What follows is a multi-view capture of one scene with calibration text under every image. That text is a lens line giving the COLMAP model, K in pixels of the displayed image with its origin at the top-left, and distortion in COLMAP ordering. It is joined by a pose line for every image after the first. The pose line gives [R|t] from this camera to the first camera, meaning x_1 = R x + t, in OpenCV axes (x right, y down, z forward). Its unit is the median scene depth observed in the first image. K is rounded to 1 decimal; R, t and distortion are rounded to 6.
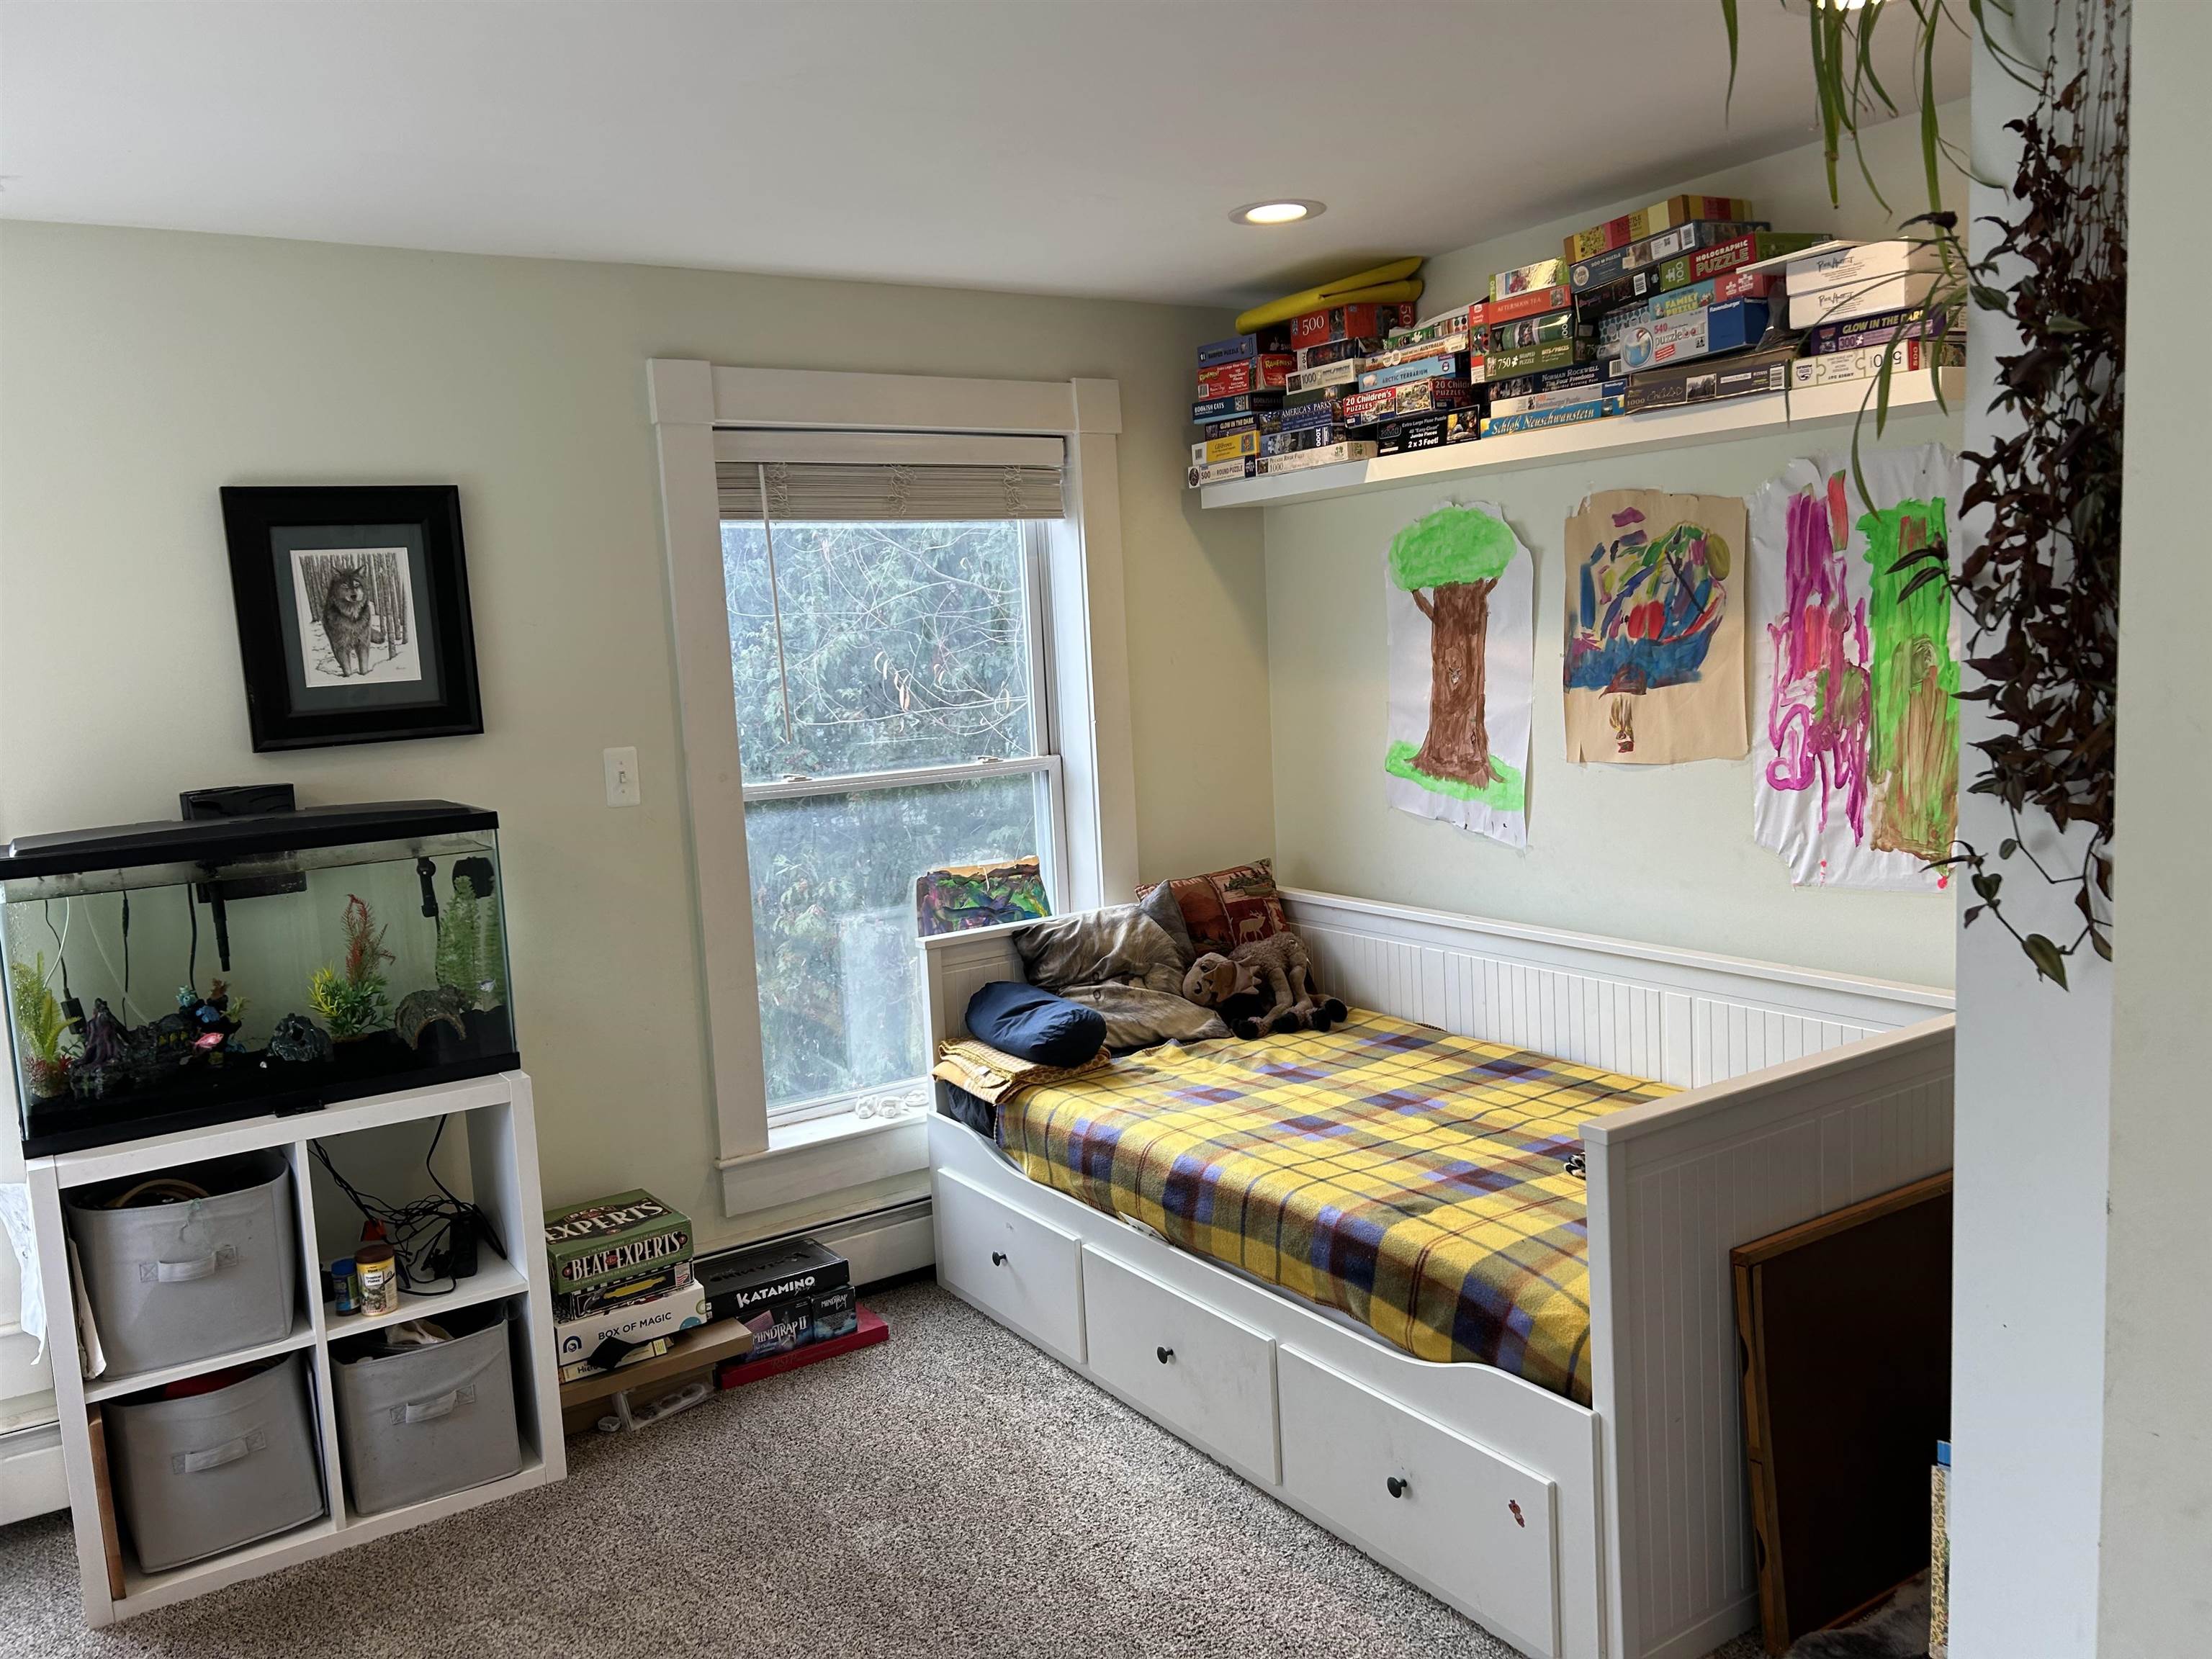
lens RADIAL K [[1664.0, 0, 1097.5], [0, 1664.0, 812.6], [0, 0, 1]] dist [0.044716, -0.051226]
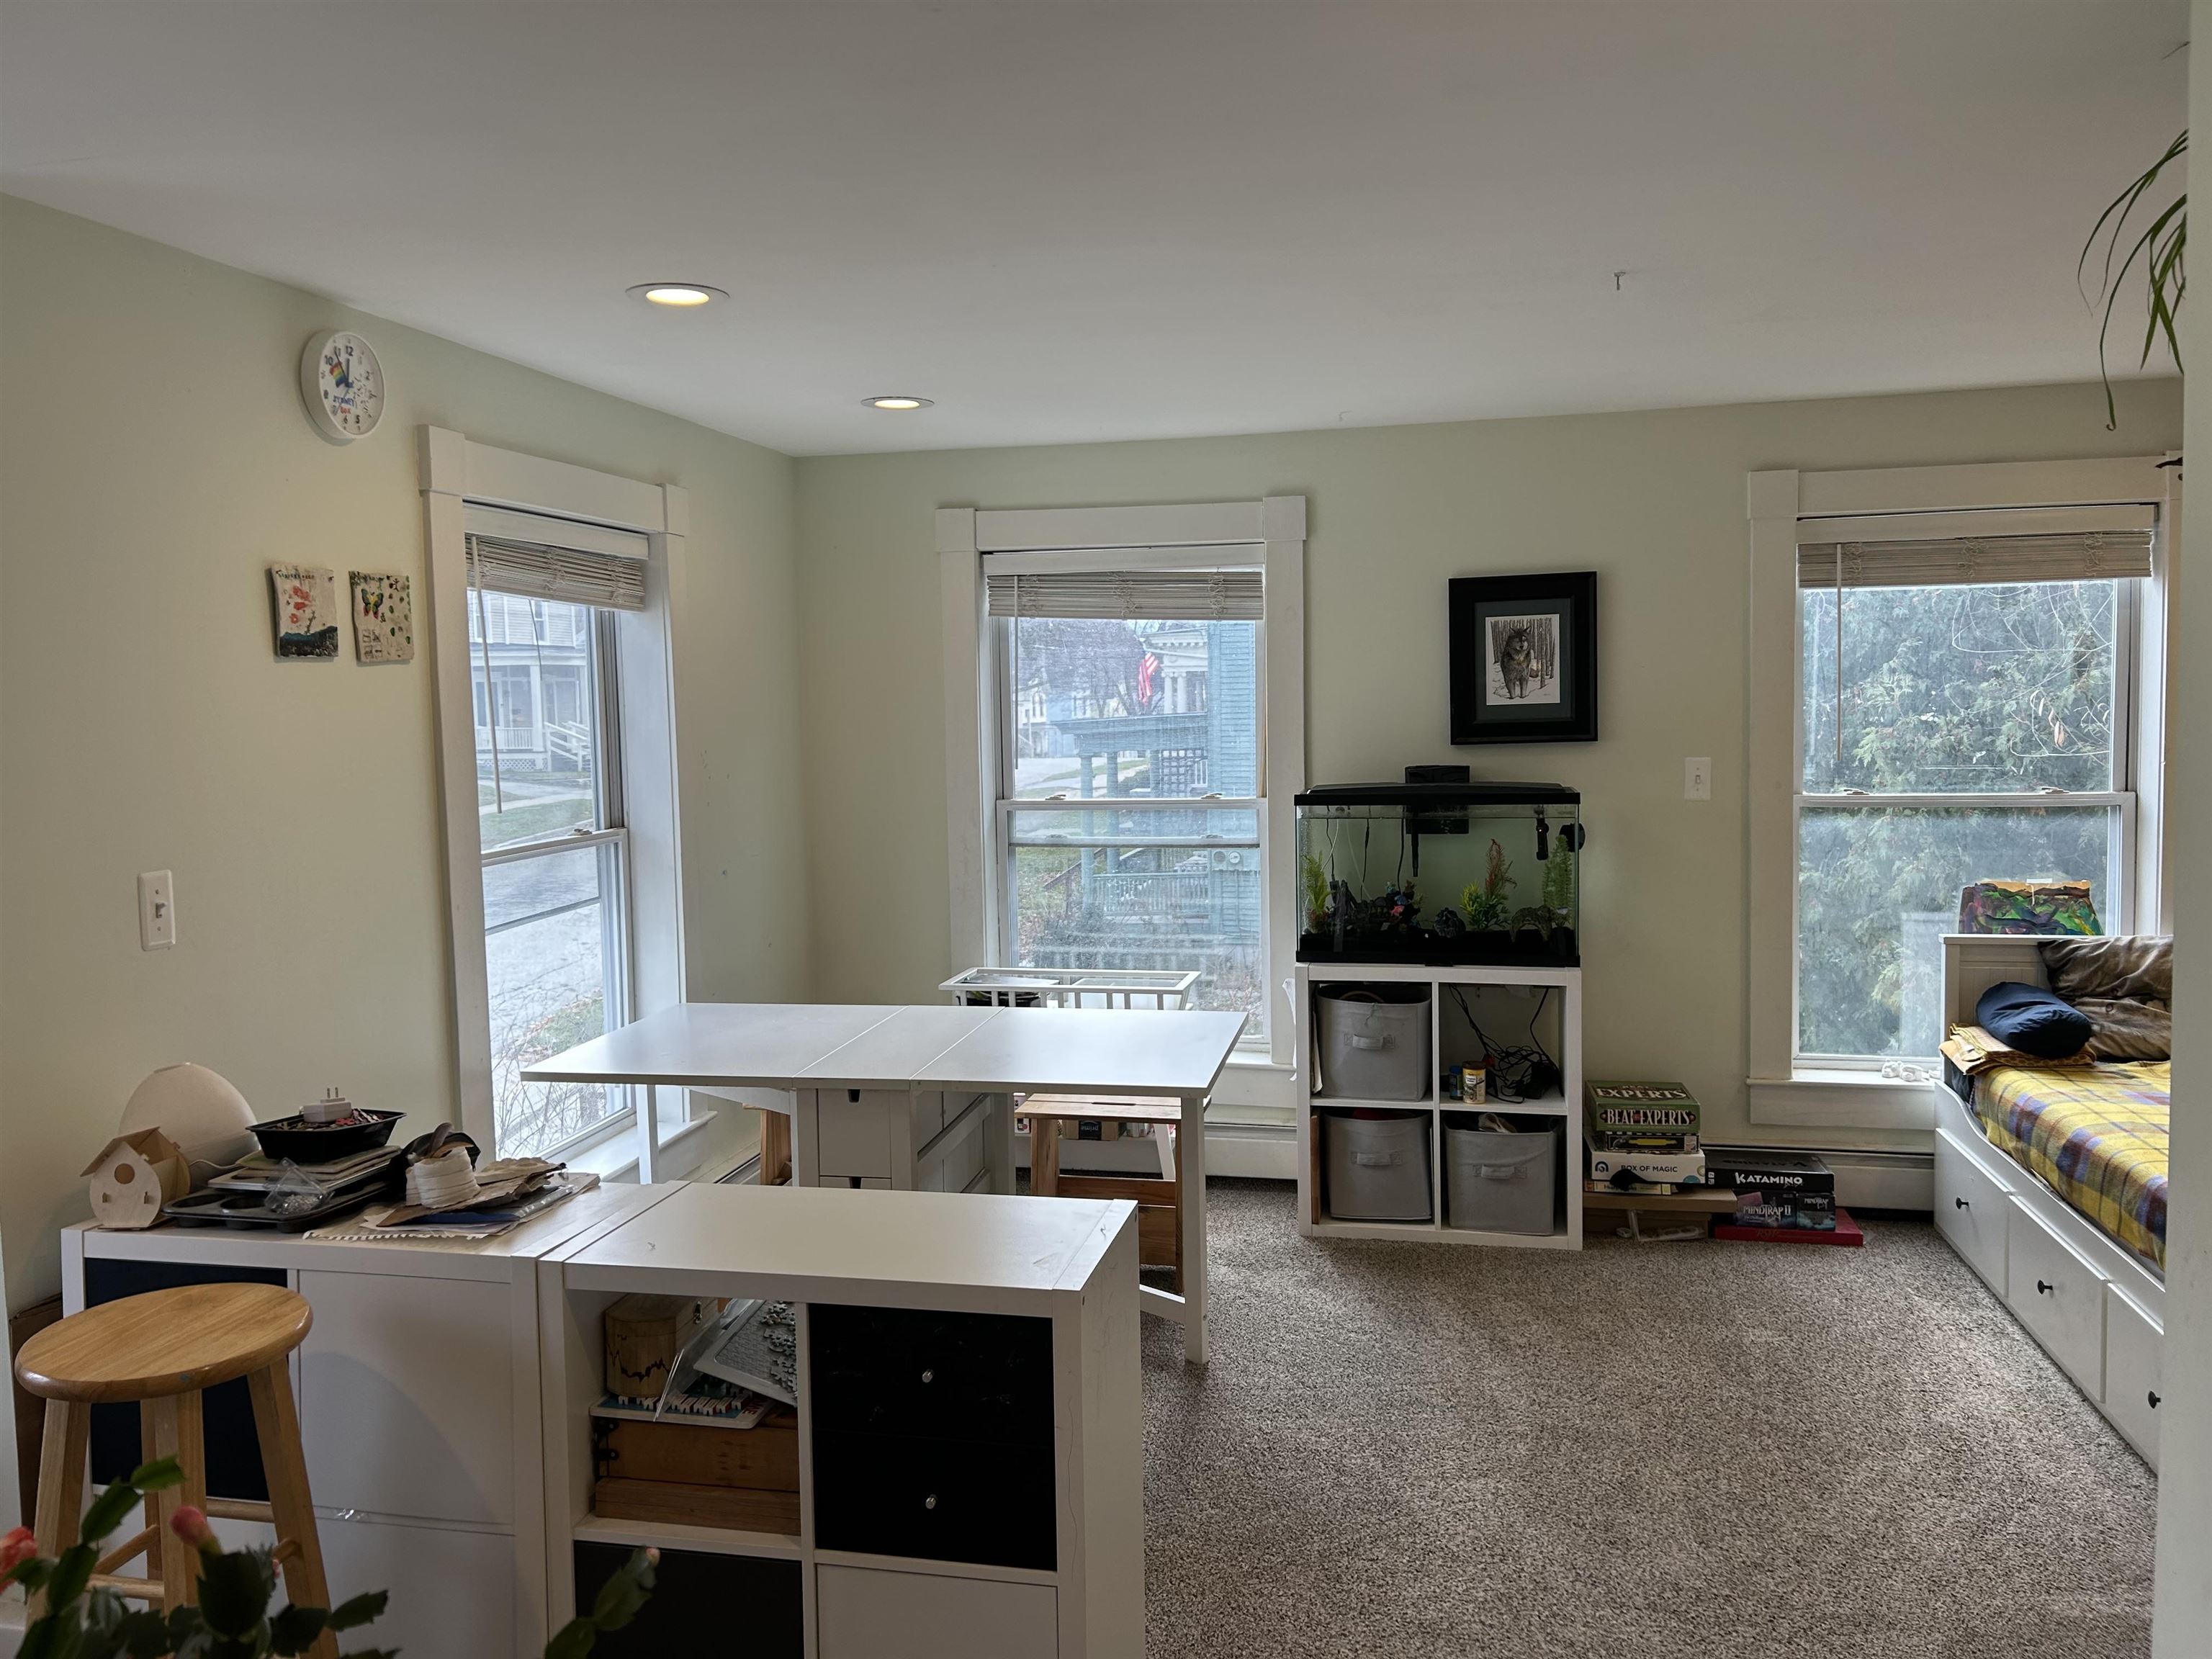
lens RADIAL K [[1664.0, 0, 1097.5], [0, 1664.0, 812.6], [0, 0, 1]] dist [0.044716, -0.051226]
pose [[0.702821, 0.088847, -0.705797, 0.359271], [-0.094533, 0.995035, 0.031122, 0.009984], [0.705057, 0.044848, 0.707731, -0.328818]]
